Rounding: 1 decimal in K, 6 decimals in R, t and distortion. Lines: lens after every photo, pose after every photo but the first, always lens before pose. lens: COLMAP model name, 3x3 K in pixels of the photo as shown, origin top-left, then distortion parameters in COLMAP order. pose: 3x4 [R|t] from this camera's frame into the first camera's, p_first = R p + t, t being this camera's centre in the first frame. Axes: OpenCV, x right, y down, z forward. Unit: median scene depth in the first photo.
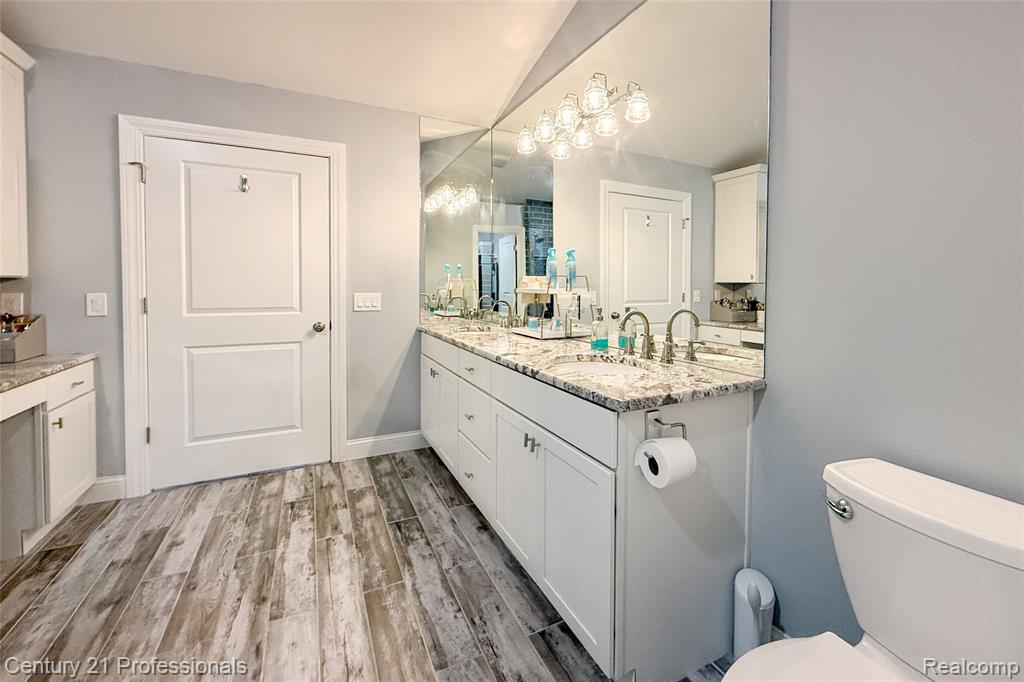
lens RADIAL K [[403.9, 0, 454.5], [0, 403.9, 299.7], [0, 0, 1]] dist [-0.000371, -0.000203]
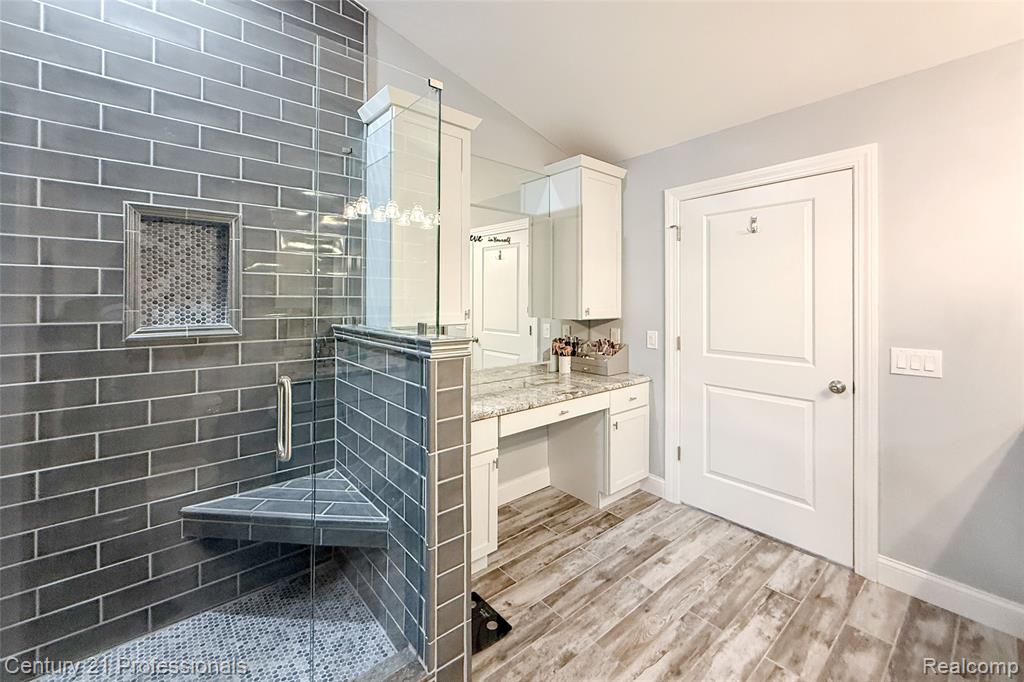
lens RADIAL K [[403.9, 0, 562.1], [0, 403.9, 302.3], [0, 0, 1]] dist [-0.000371, -0.000203]
pose [[0.379100, -0.006662, -0.925332, 0.220140], [-0.026203, 0.999496, -0.017931, -0.080423], [0.924984, 0.031045, 0.378735, 0.241542]]
